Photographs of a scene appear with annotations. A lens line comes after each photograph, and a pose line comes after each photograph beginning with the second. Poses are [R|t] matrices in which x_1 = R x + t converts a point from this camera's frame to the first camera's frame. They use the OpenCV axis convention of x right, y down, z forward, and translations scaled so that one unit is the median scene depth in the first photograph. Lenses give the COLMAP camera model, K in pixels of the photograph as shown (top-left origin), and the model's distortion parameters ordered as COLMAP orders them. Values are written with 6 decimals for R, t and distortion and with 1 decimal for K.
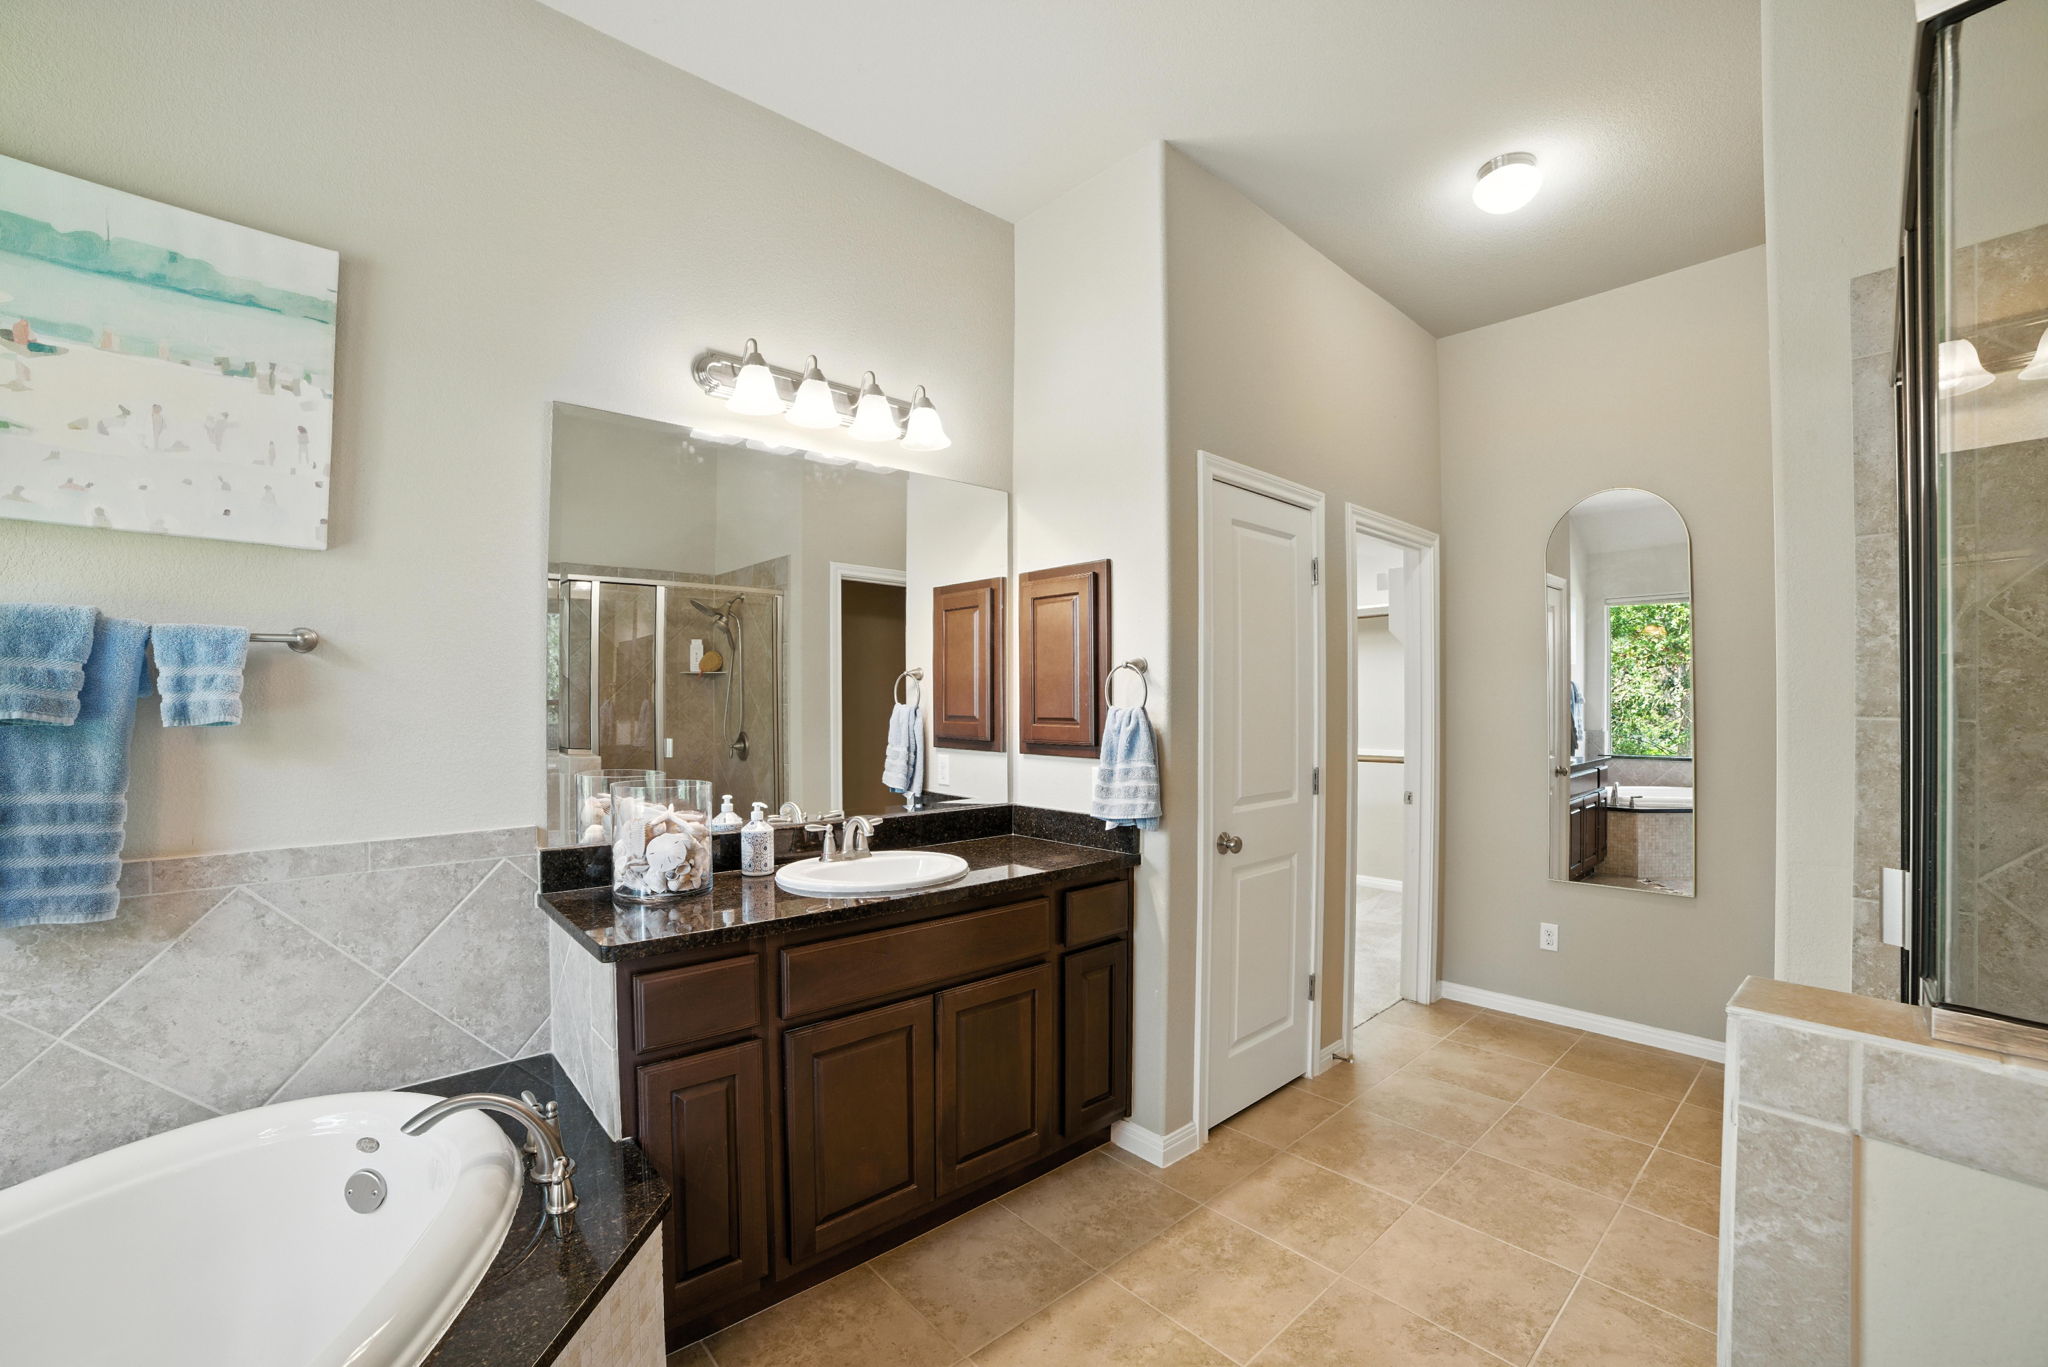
lens RADIAL K [[847.0, 0, 1024.8], [0, 847.0, 692.8], [0, 0, 1]] dist [-0.097340, 0.032049]
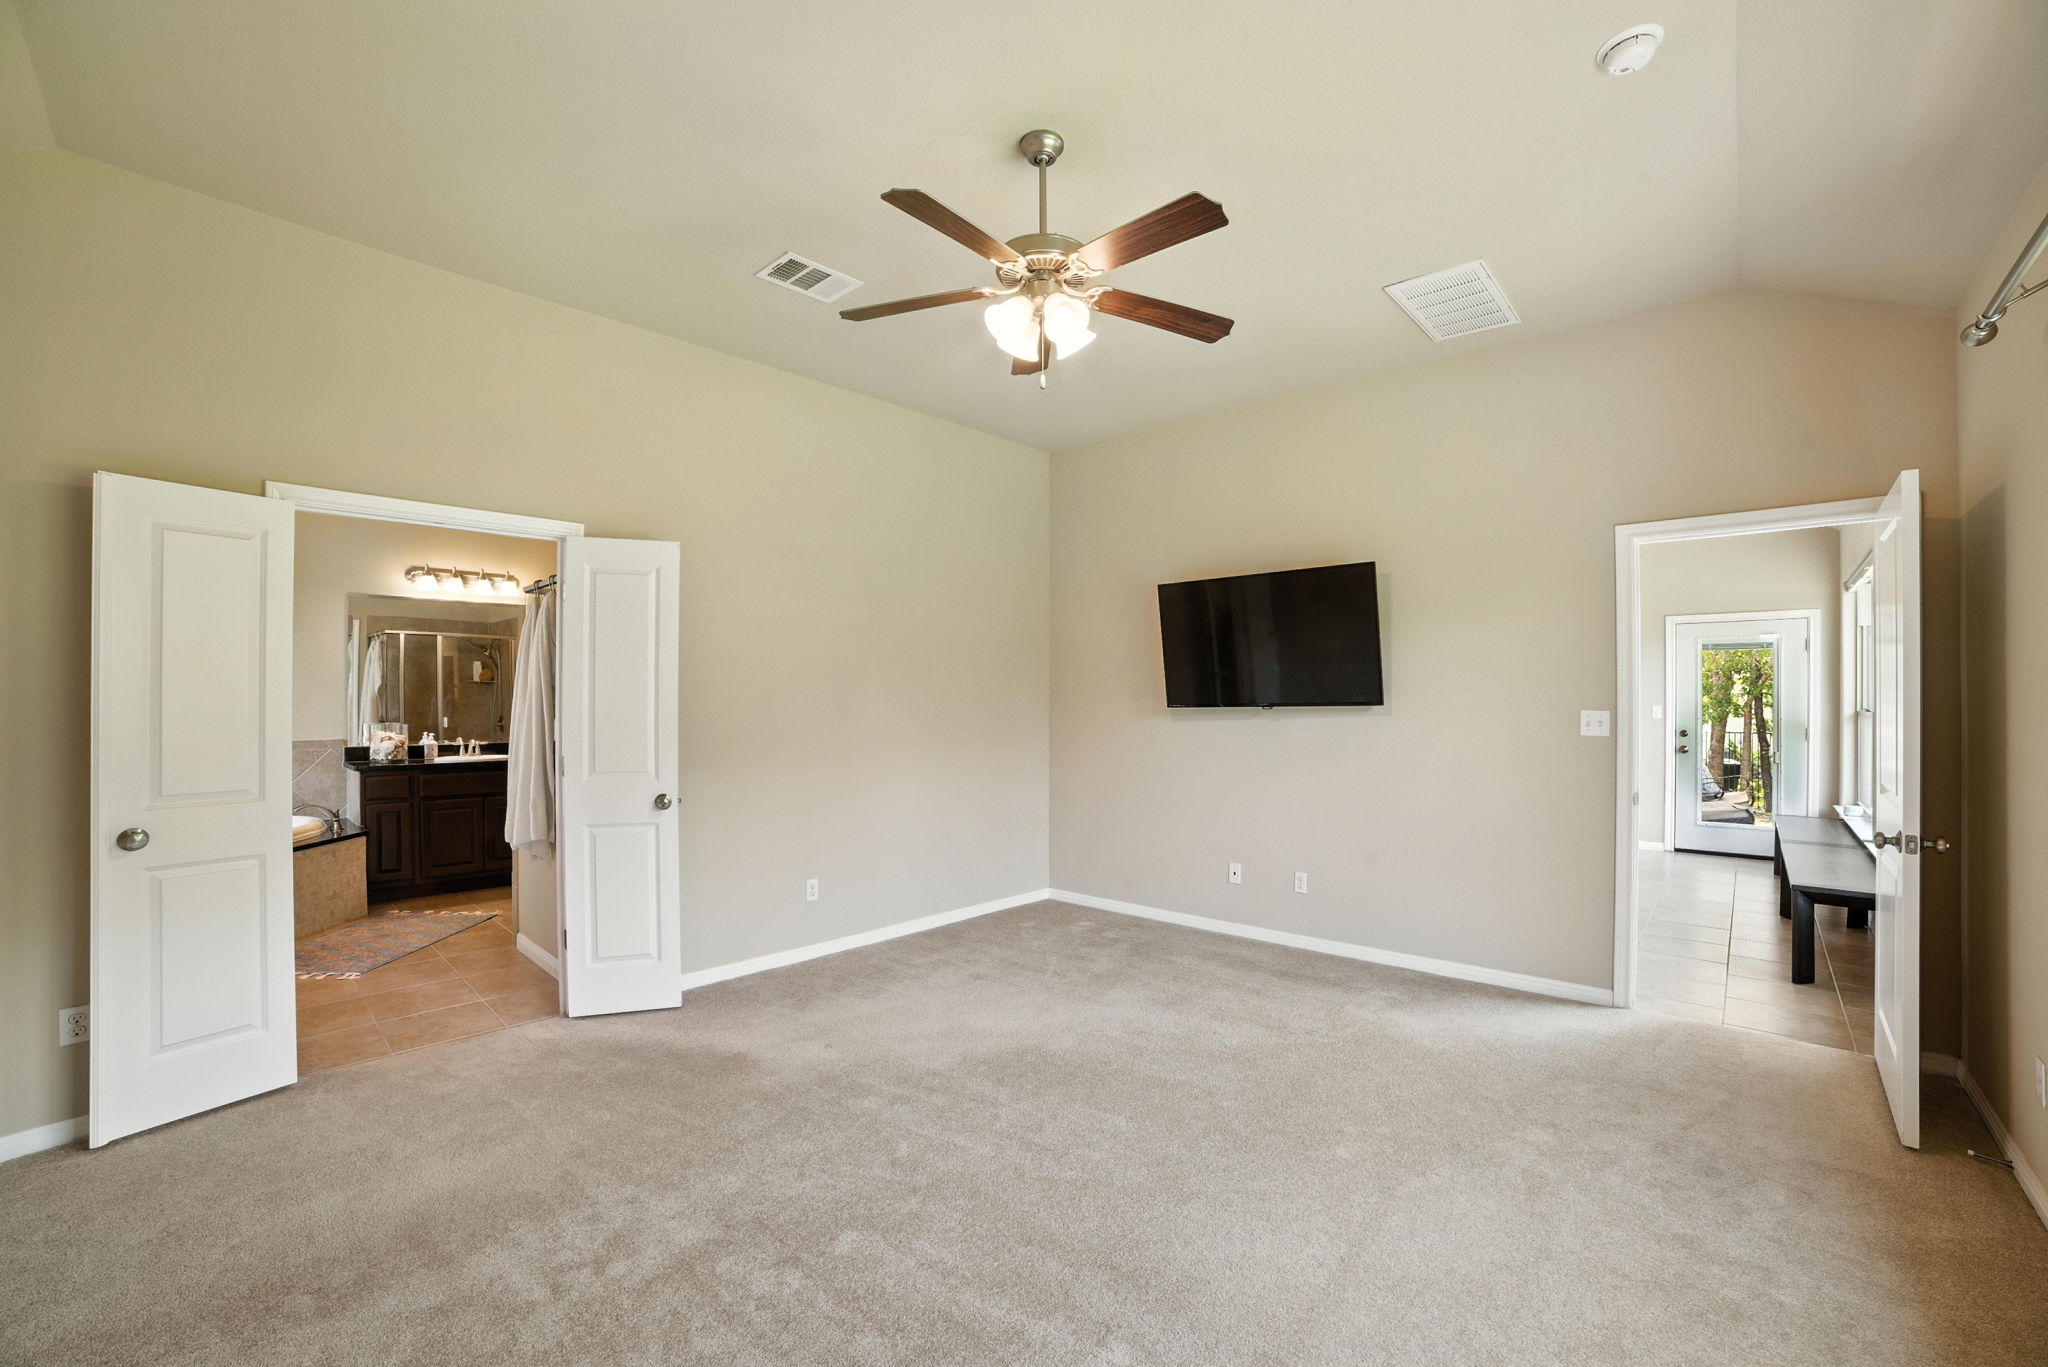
lens RADIAL K [[847.0, 0, 1024.8], [0, 847.0, 692.8], [0, 0, 1]] dist [-0.097340, 0.032049]
pose [[0.995934, -0.005463, 0.089924, 1.598734], [0.005358, 0.999985, 0.001414, 0.007180], [-0.089931, -0.000927, 0.995948, -2.102029]]
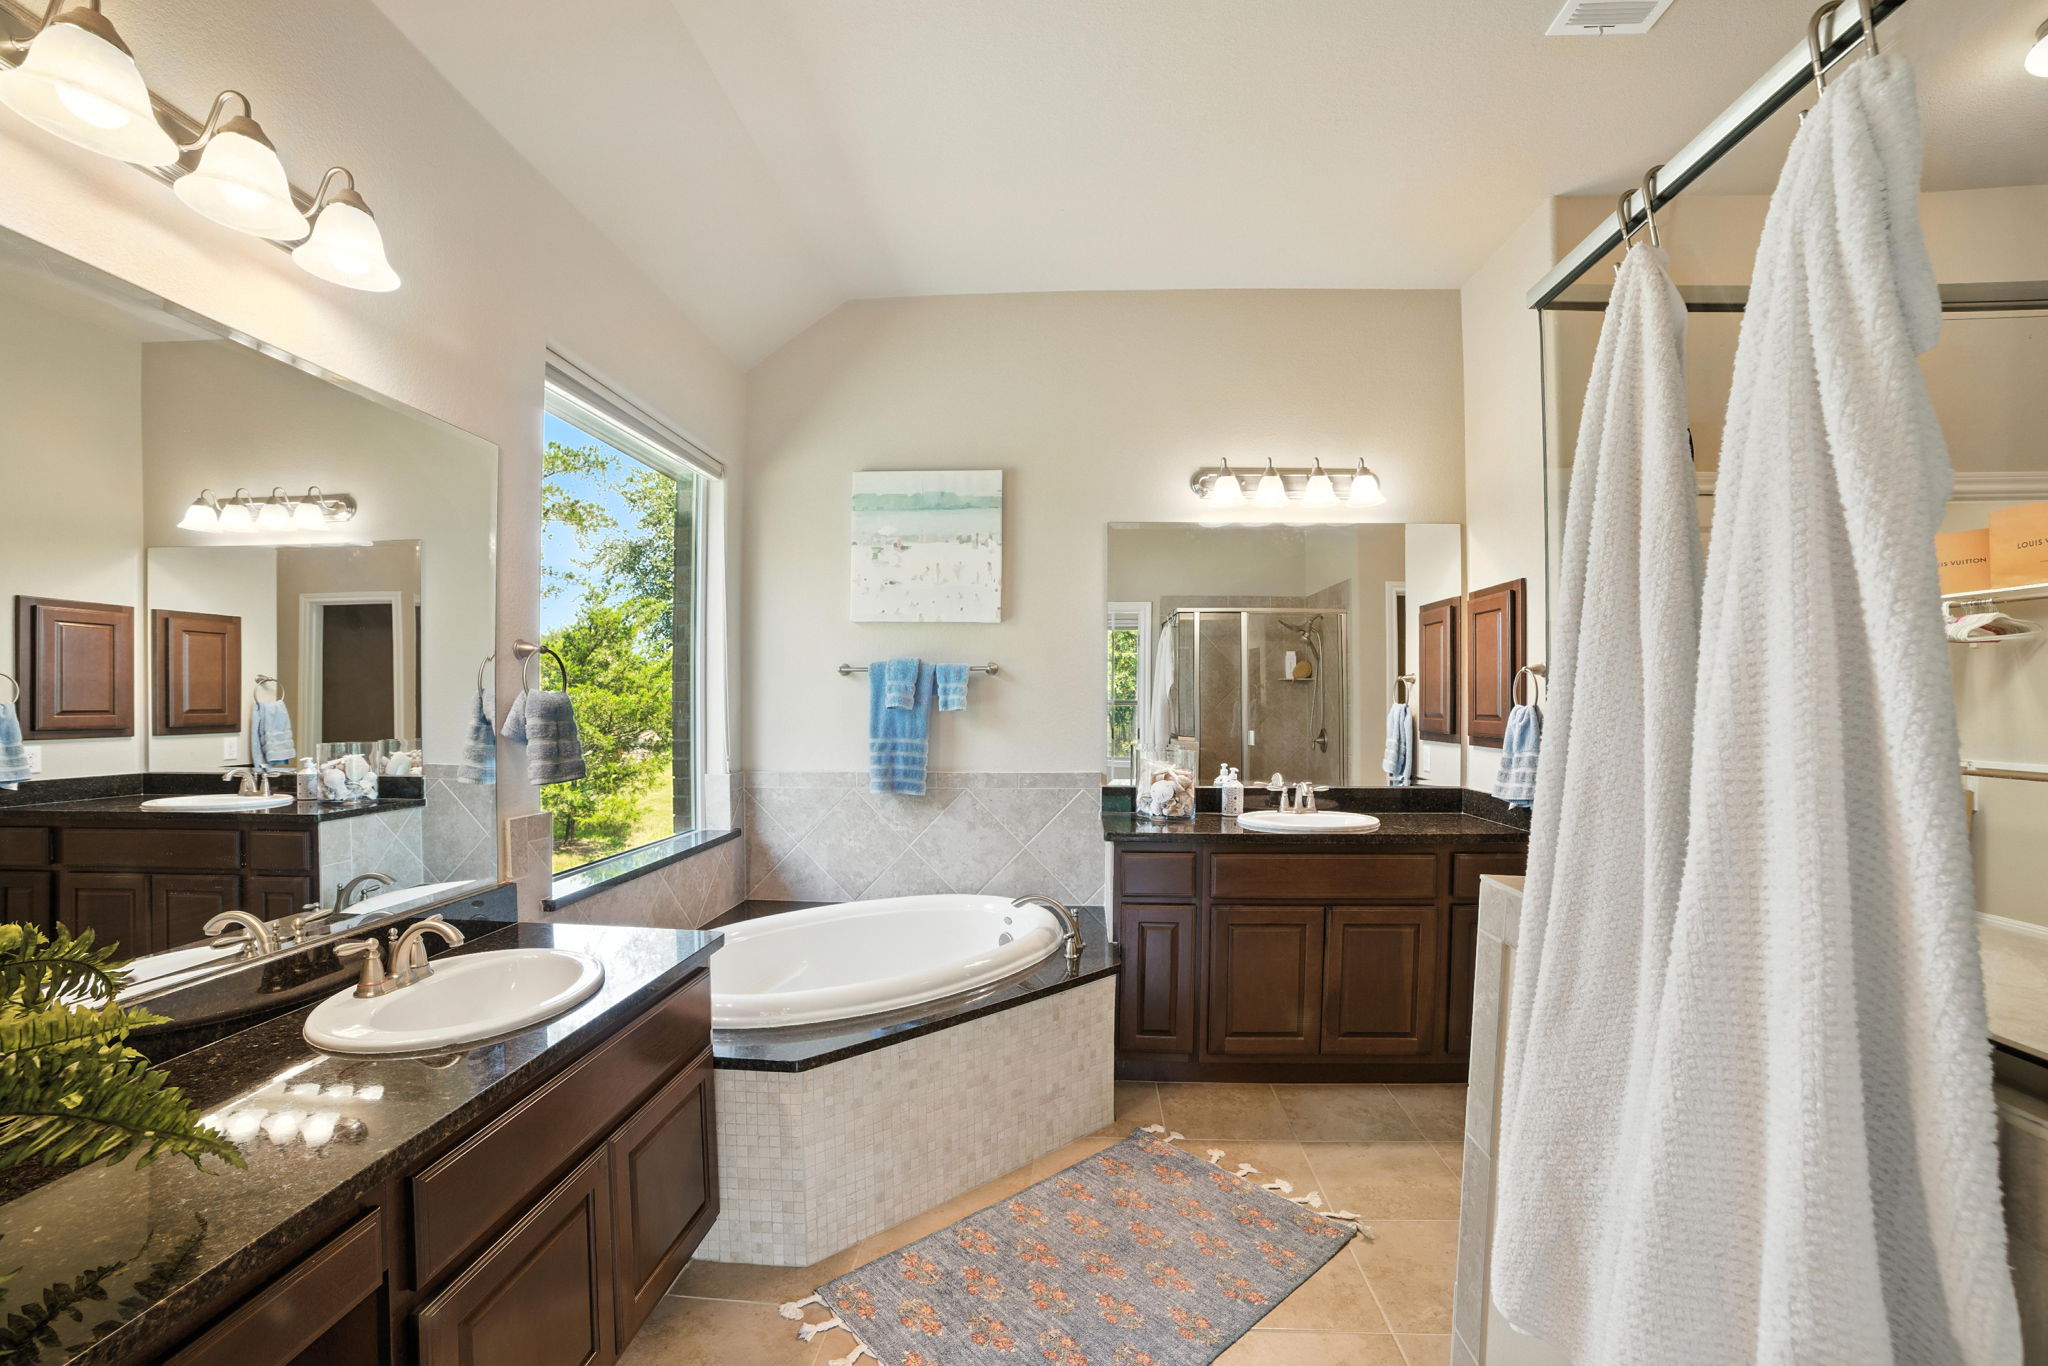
lens RADIAL K [[847.0, 0, 1024.8], [0, 847.0, 692.3], [0, 0, 1]] dist [-0.097340, 0.032049]
pose [[0.706429, -0.006583, -0.707753, 0.561760], [0.002809, 0.999975, -0.006497, 0.005553], [0.707778, 0.002602, 0.706430, -0.376269]]
